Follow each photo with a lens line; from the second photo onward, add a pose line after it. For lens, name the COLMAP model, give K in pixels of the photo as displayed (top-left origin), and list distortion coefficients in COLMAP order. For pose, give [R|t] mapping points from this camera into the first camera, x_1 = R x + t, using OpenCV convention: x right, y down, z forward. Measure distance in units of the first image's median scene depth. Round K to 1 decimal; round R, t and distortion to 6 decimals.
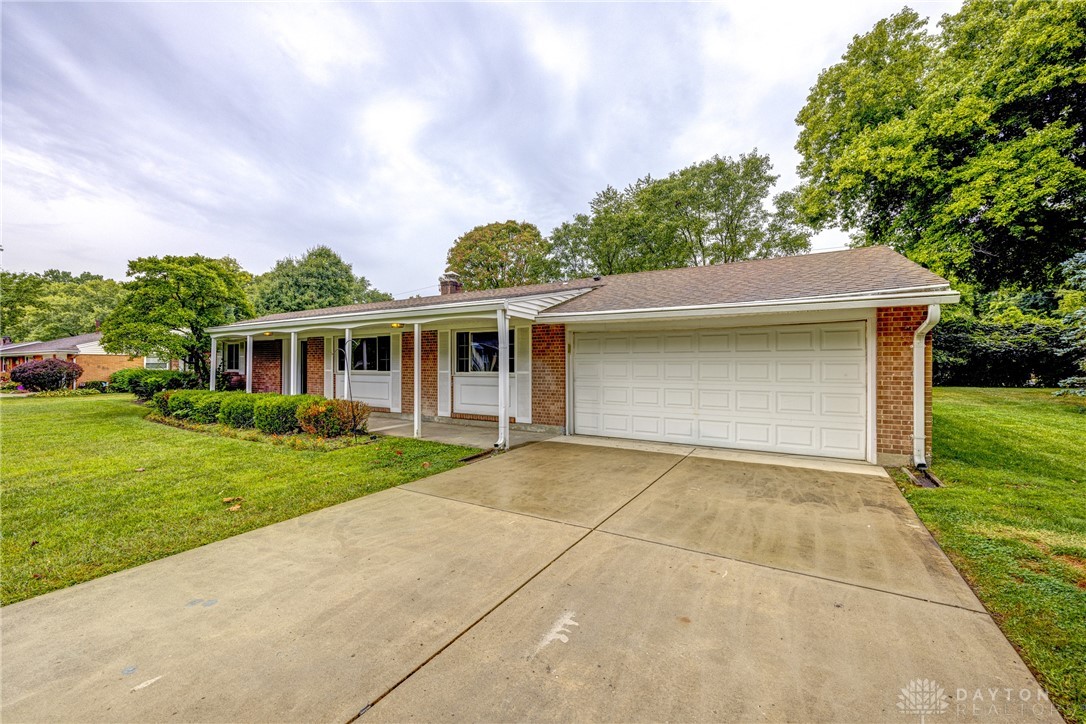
lens RADIAL K [[435.4, 0, 544.2], [0, 435.4, 362.5], [0, 0, 1]] dist [-0.000287, -0.000113]
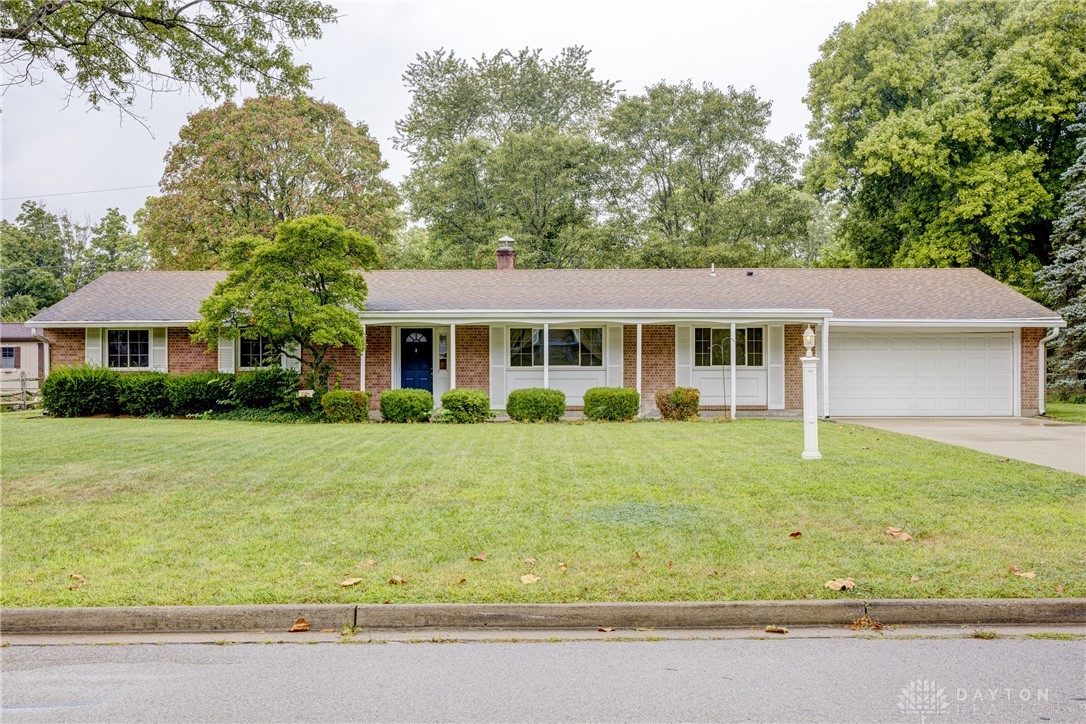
lens RADIAL K [[1091.2, 0, 542.8], [0, 1091.2, 362.8], [0, 0, 1]] dist [0.020829, 0.000000]
pose [[0.854875, 0.004839, 0.518811, -1.308315], [-0.001403, 0.999974, -0.007014, 0.022920], [-0.518832, 0.005268, 0.854860, -0.727125]]
